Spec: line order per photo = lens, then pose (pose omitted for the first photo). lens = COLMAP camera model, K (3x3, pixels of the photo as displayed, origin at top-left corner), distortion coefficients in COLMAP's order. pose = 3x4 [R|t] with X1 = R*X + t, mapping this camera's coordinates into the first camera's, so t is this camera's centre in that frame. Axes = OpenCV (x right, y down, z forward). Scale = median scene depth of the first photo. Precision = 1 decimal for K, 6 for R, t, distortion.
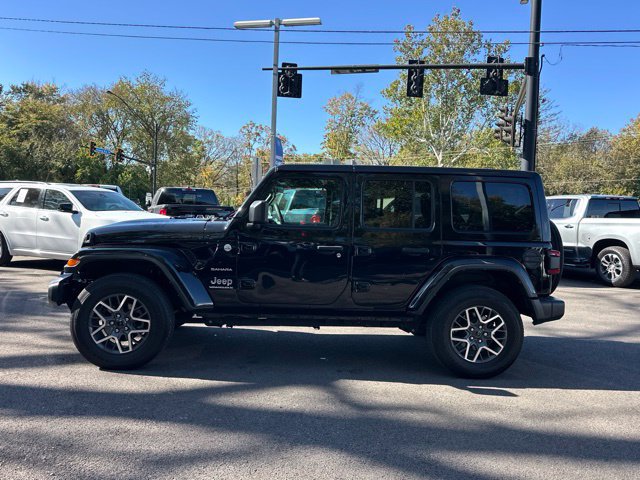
lens RADIAL K [[548.7, 0, 316.9], [0, 548.7, 241.2], [0, 0, 1]] dist [0.118377, -0.207002]
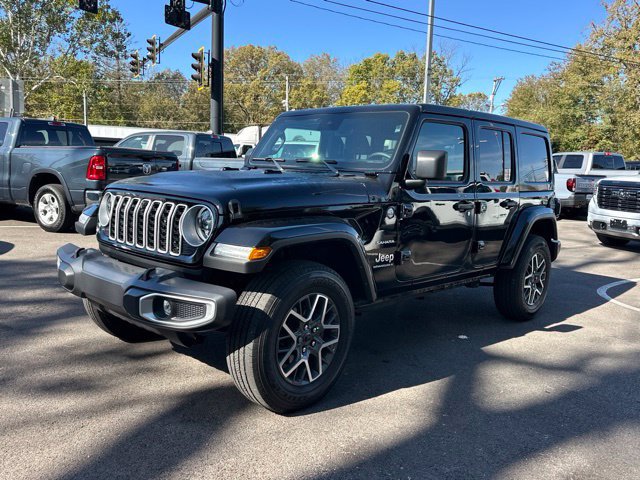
lens RADIAL K [[548.7, 0, 316.9], [0, 548.7, 241.2], [0, 0, 1]] dist [0.118377, -0.207002]
pose [[0.721323, -0.090979, 0.686597, -0.760217], [0.013048, 0.992944, 0.117864, -0.040376], [-0.692476, -0.076059, 0.717421, 0.521346]]
